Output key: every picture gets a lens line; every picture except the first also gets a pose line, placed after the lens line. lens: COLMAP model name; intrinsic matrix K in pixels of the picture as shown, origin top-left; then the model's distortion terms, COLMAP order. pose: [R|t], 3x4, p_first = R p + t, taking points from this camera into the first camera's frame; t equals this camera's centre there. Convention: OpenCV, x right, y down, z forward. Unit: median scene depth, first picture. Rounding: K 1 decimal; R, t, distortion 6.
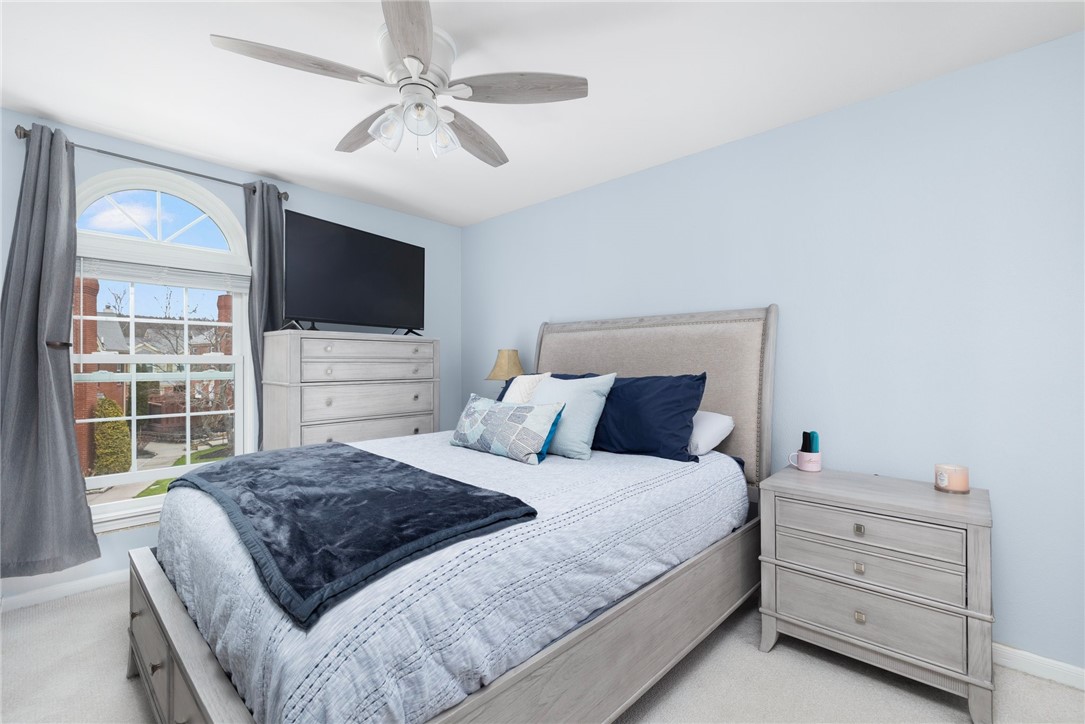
lens RADIAL K [[465.0, 0, 546.1], [0, 465.0, 355.0], [0, 0, 1]] dist [0.000530, -0.000056]
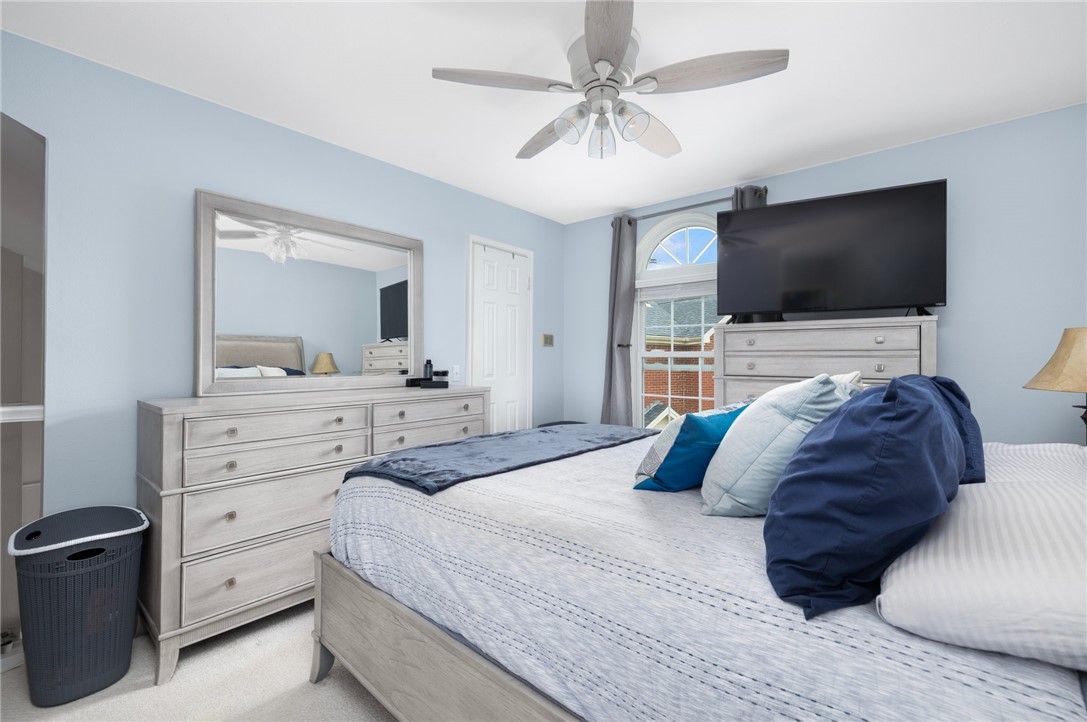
lens RADIAL K [[465.9, 0, 547.1], [0, 465.9, 354.0], [0, 0, 1]] dist [0.000530, -0.000056]
pose [[0.045292, -0.011249, -0.998910, 0.569618], [0.015727, 0.999821, -0.010546, 0.018561], [0.998850, -0.015232, 0.045461, 0.645590]]
